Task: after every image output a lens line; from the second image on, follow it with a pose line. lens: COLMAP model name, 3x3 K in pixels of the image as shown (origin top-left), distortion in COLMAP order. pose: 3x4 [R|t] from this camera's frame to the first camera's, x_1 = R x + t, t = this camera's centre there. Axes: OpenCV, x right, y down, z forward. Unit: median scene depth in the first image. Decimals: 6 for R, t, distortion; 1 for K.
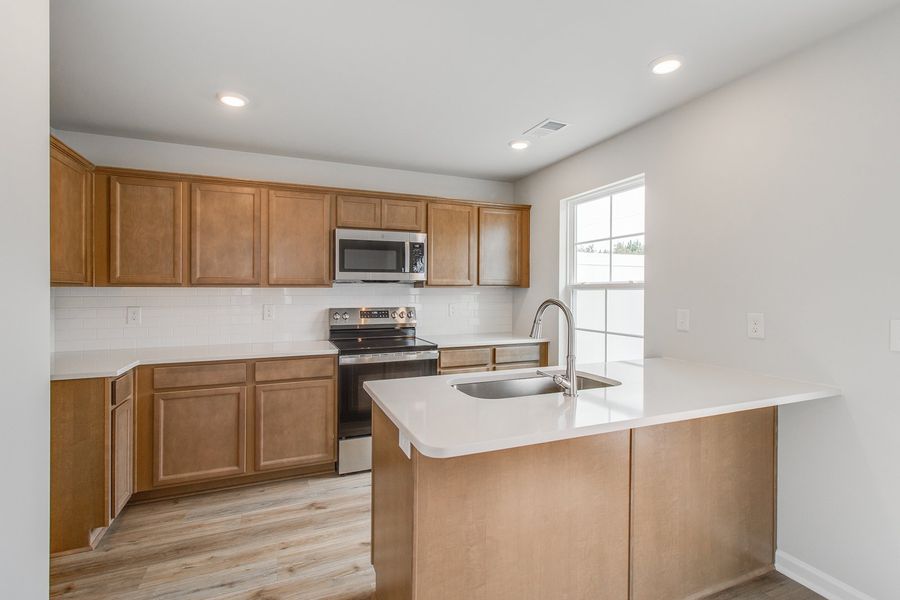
lens RADIAL K [[419.9, 0, 448.2], [0, 419.9, 294.2], [0, 0, 1]] dist [0.001174, 0.000059]
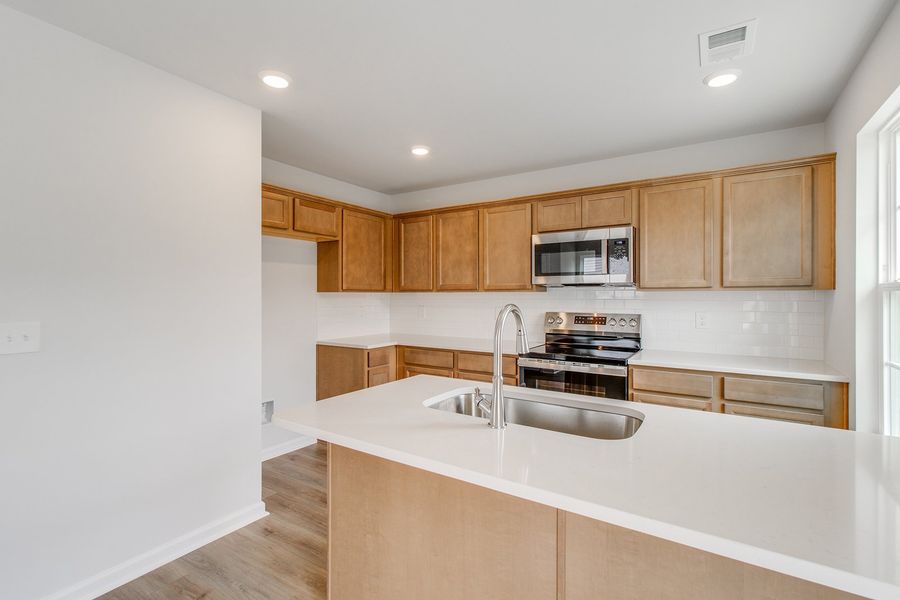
lens RADIAL K [[419.9, 0, 448.2], [0, 419.9, 294.2], [0, 0, 1]] dist [0.001174, 0.000059]
pose [[0.560858, -0.002668, -0.827908, 0.471747], [-0.006617, 0.999948, -0.007705, -0.000474], [0.827886, 0.009800, 0.560811, 0.252273]]
